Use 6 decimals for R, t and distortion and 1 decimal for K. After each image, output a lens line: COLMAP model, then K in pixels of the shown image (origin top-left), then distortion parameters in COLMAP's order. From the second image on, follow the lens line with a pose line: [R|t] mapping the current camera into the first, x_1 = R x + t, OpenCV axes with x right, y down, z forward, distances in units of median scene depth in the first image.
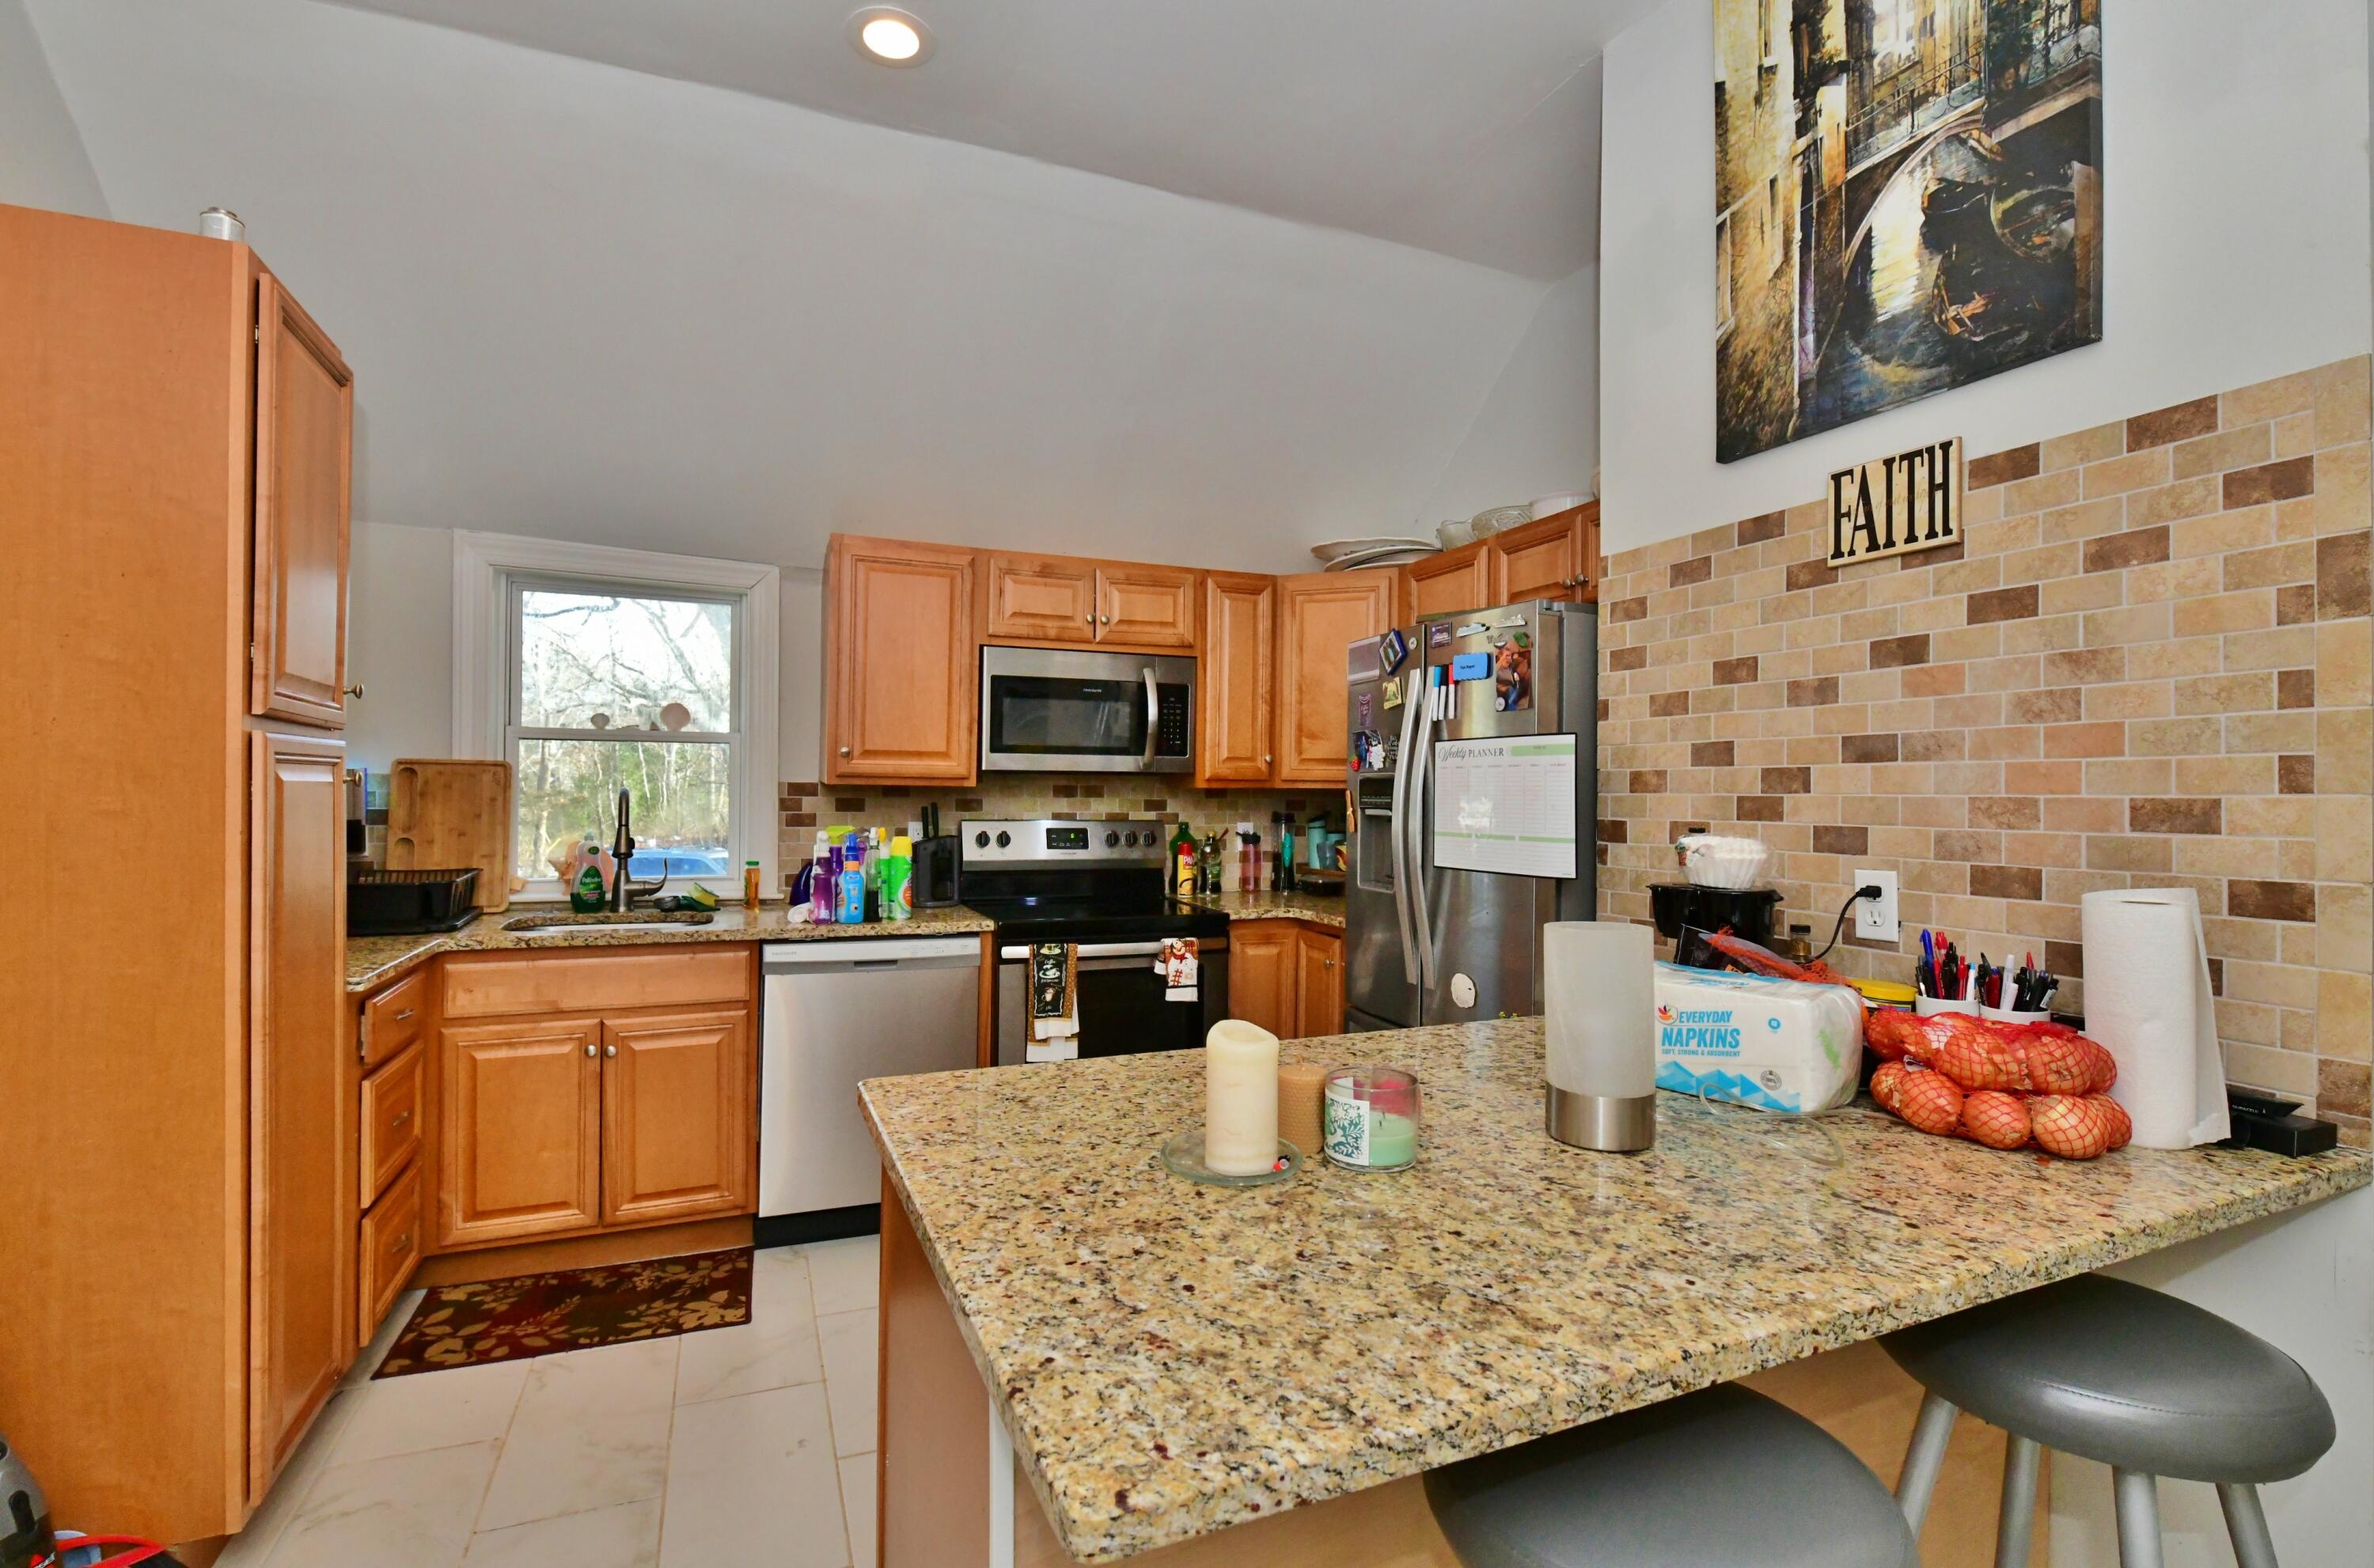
lens RADIAL K [[1082.6, 0, 1191.9], [0, 1082.6, 793.6], [0, 0, 1]] dist [-0.013522, -0.000575]
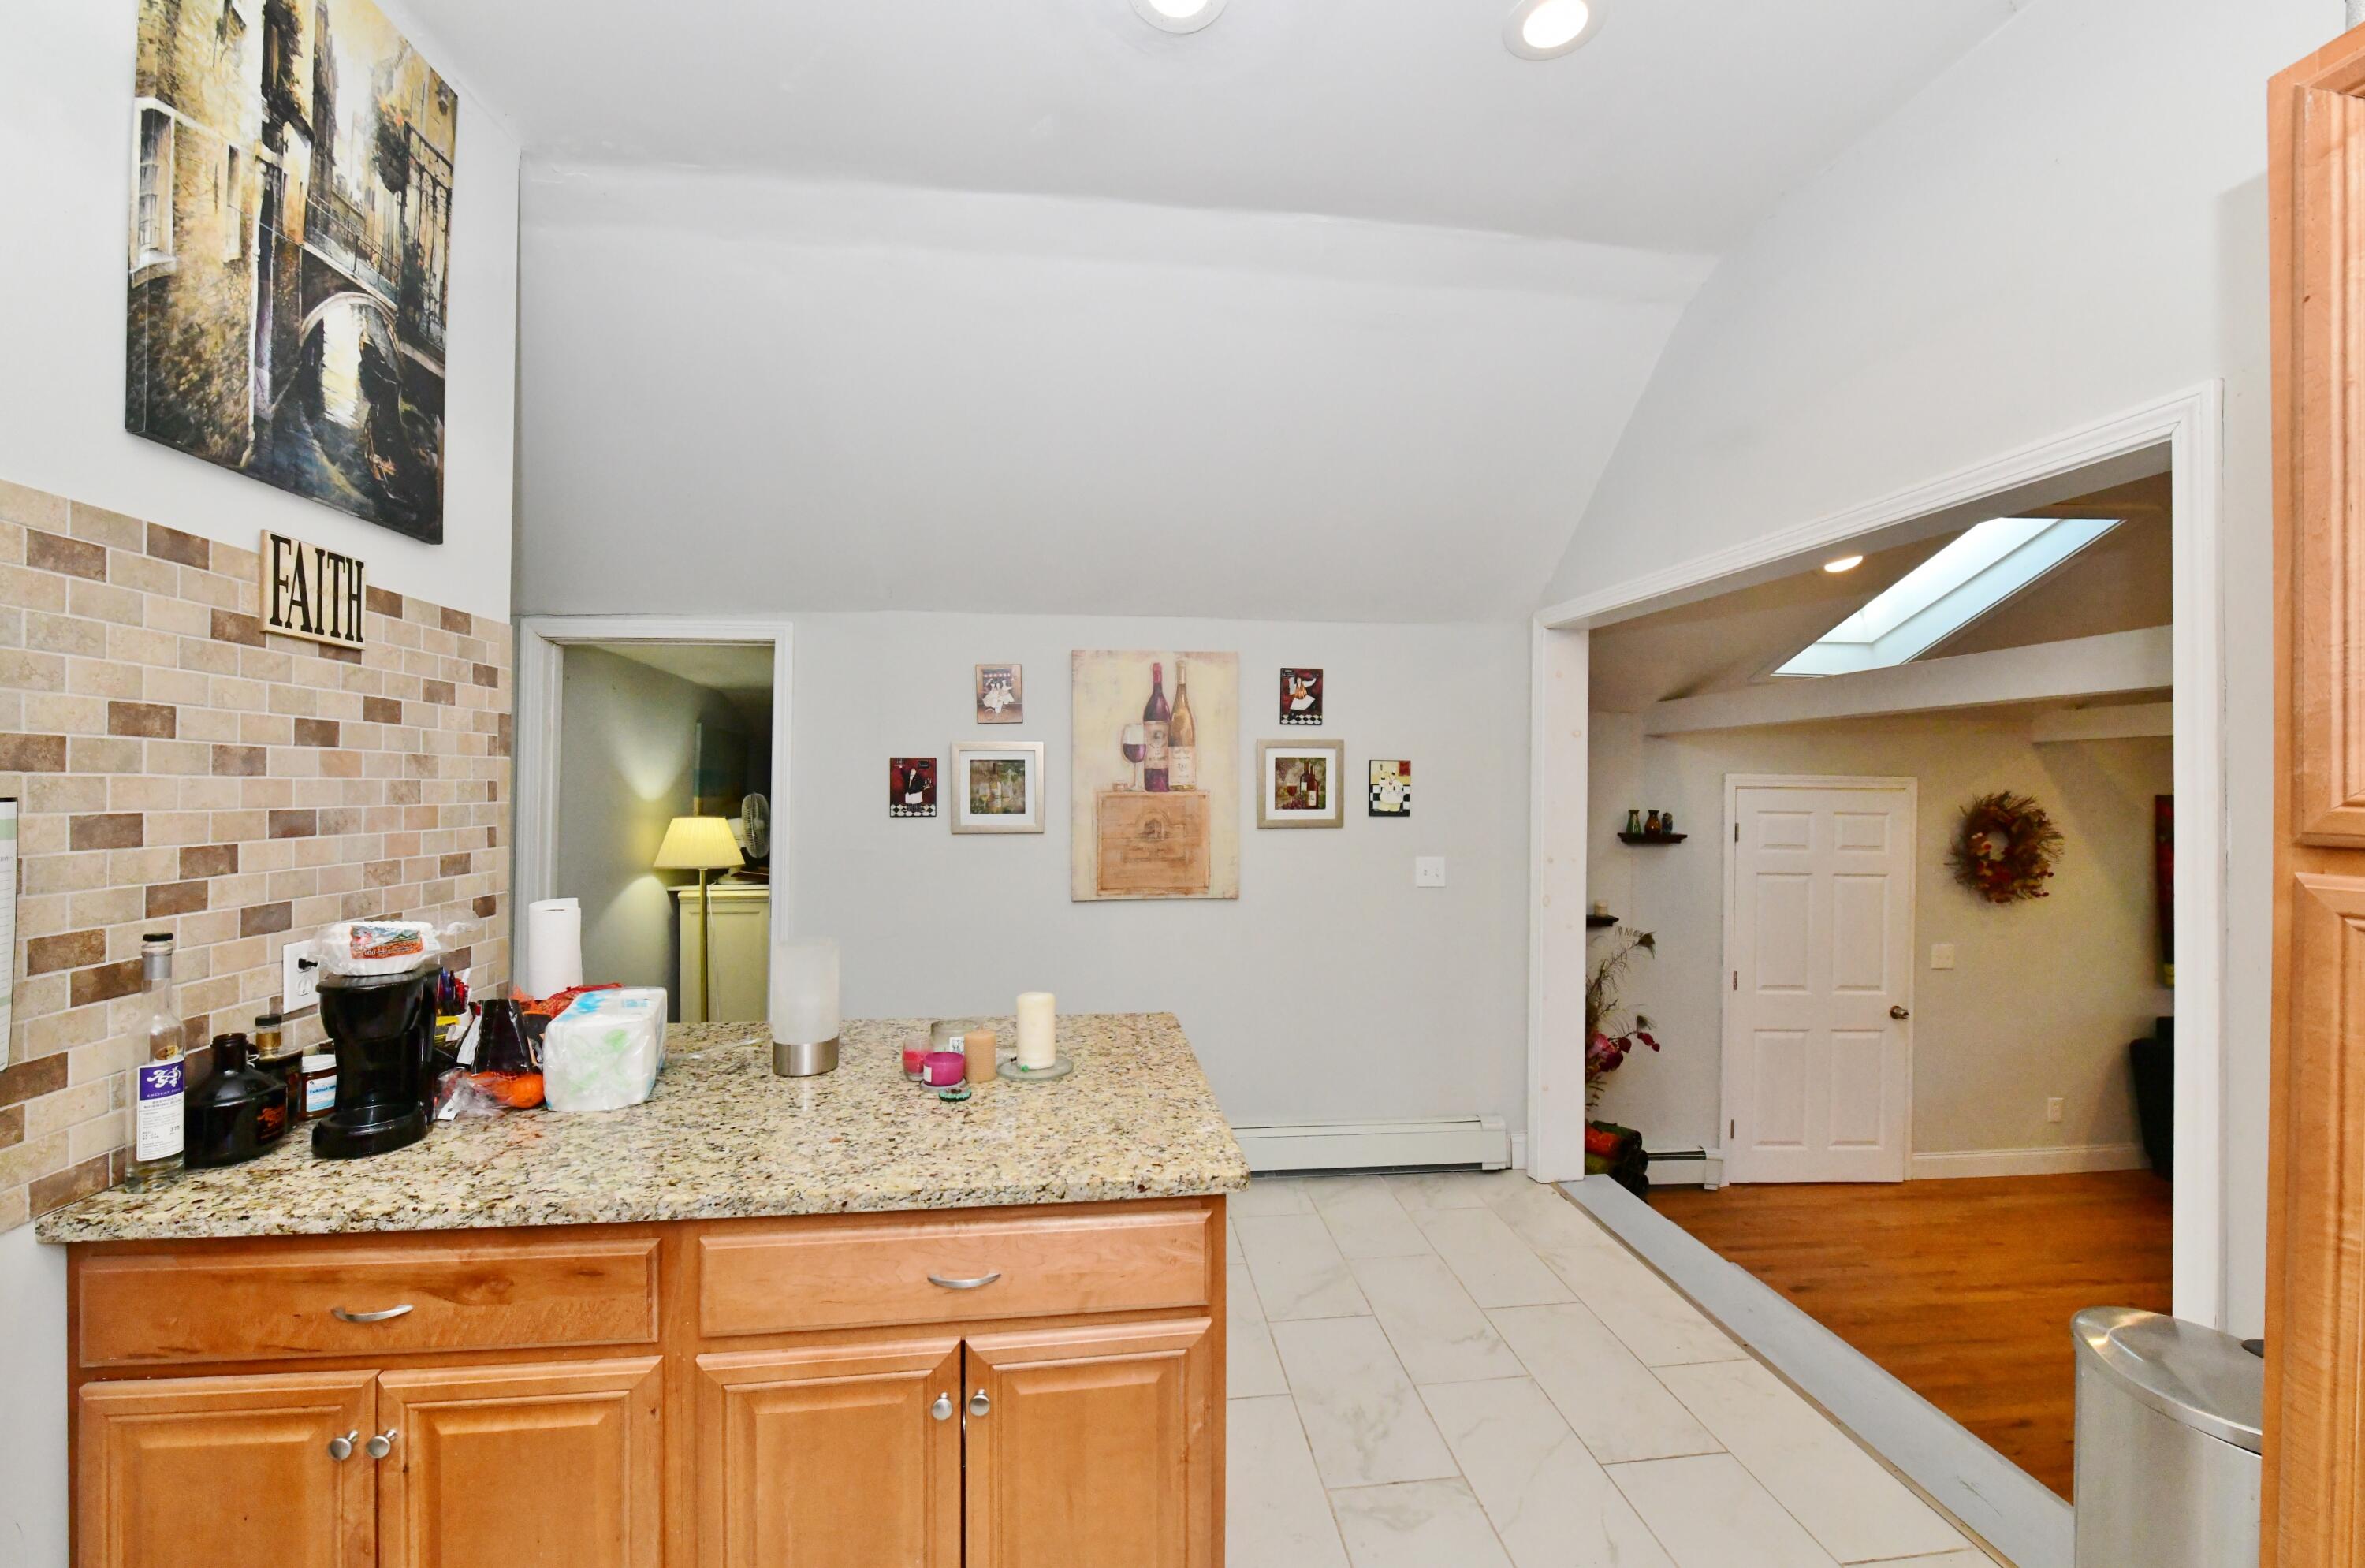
lens RADIAL K [[1001.7, 0, 1180.9], [0, 1001.7, 787.6], [0, 0, 1]] dist [-0.002676, -0.000742]
pose [[-0.957379, -0.017923, 0.288279, -0.444961], [-0.018034, 0.999835, 0.002270, -0.093759], [-0.288272, -0.003025, -0.957544, 1.675961]]
